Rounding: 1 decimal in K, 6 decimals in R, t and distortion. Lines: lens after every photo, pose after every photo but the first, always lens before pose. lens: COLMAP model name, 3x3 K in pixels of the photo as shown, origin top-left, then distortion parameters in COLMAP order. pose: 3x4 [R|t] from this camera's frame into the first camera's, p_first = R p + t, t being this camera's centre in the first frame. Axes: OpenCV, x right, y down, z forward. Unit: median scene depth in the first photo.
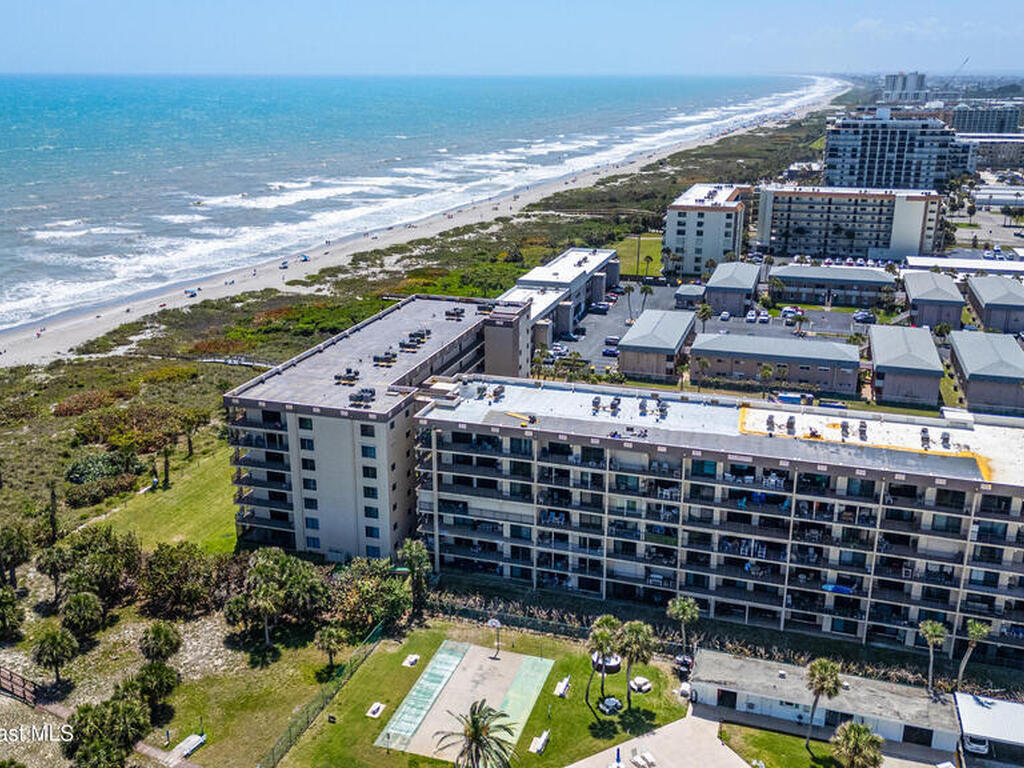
lens RADIAL K [[944.8, 0, 512.0], [0, 944.8, 384.0], [0, 0, 1]] dist [0.115310, -0.195964]
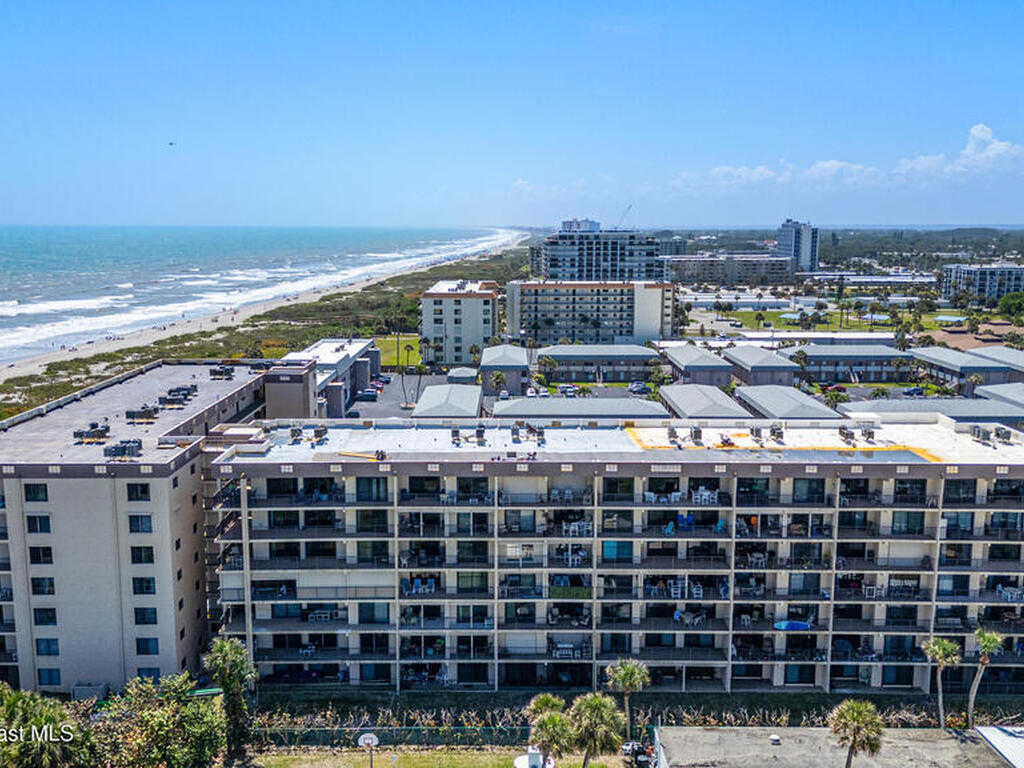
lens RADIAL K [[944.8, 0, 512.0], [0, 944.8, 384.0], [0, 0, 1]] dist [0.115310, -0.195964]
pose [[0.951537, -0.048329, 0.303713, -0.100716], [0.093419, 0.986331, -0.135733, 0.090589], [-0.293002, 0.157528, 0.943046, 0.251858]]
